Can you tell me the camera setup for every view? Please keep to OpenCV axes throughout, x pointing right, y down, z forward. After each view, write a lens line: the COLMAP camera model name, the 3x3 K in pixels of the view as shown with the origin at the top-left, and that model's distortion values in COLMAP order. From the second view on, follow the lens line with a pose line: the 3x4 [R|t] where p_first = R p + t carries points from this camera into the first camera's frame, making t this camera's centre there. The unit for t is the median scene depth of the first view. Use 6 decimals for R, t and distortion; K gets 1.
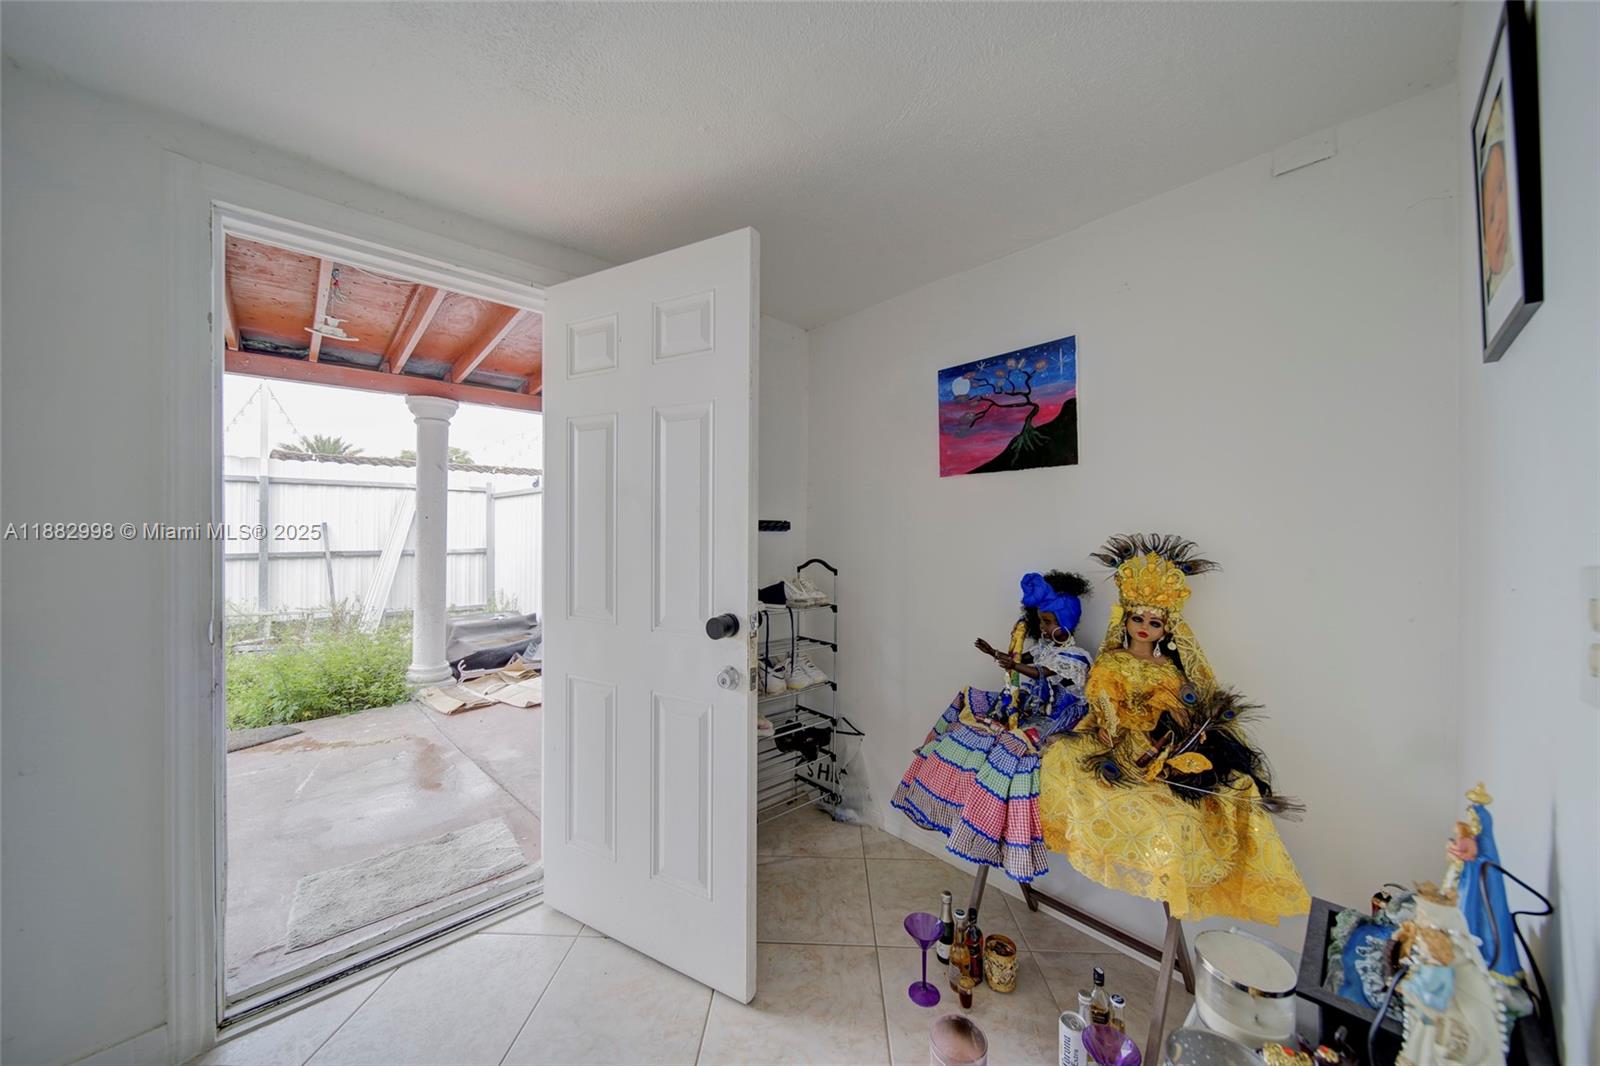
lens RADIAL K [[565.5, 0, 788.8], [0, 565.5, 526.7], [0, 0, 1]] dist [-0.000167, -0.000301]
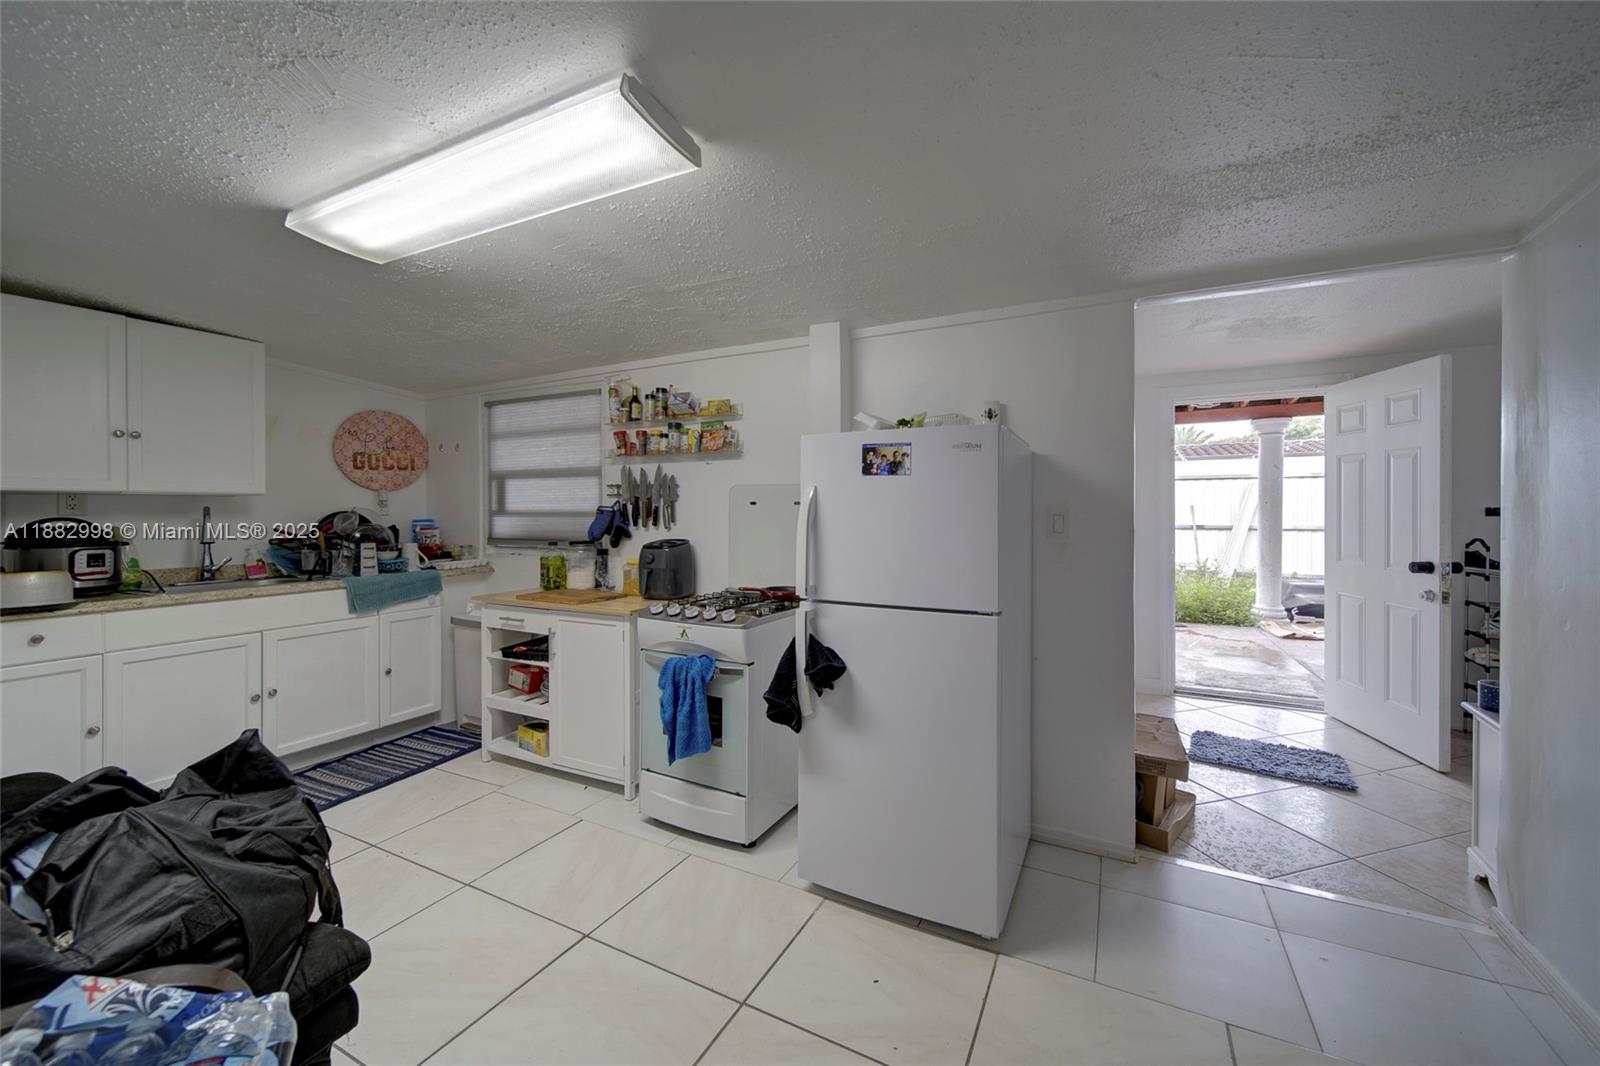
lens RADIAL K [[565.5, 0, 788.8], [0, 565.5, 526.7], [0, 0, 1]] dist [-0.000167, -0.000301]
pose [[0.281767, 0.018392, -0.959306, 0.376361], [0.025192, 0.999330, 0.026559, -0.022483], [0.959152, -0.031651, 0.281115, -0.537463]]
